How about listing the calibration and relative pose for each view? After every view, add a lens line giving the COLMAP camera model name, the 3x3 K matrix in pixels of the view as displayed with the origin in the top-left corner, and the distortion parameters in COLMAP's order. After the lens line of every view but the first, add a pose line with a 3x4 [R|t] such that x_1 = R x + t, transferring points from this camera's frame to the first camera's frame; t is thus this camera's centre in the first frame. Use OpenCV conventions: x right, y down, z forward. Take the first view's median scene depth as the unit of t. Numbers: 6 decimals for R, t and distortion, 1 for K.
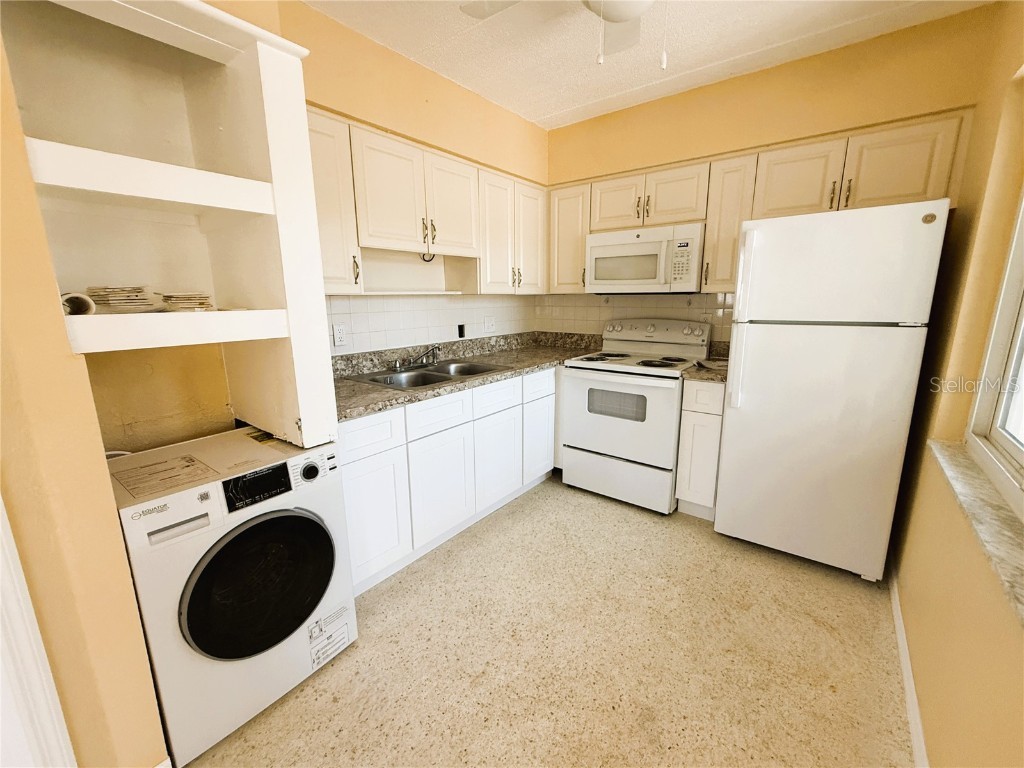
lens RADIAL K [[414.9, 0, 510.6], [0, 414.9, 382.8], [0, 0, 1]] dist [0.001023, -0.000137]
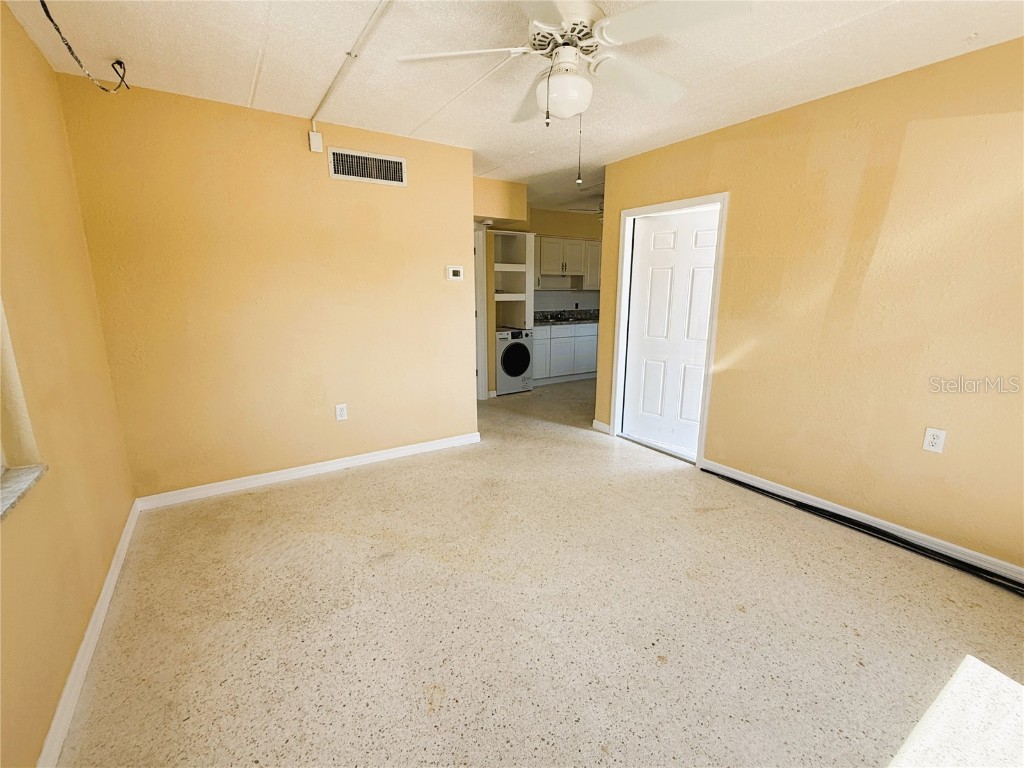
lens RADIAL K [[447.2, 0, 511.9], [0, 447.2, 383.7], [0, 0, 1]] dist [-0.000432, -0.000005]
pose [[0.944255, 0.077122, -0.320054, 0.637860], [-0.076784, 0.996954, 0.013698, 0.516892], [0.320136, 0.011641, 0.947300, -2.520689]]
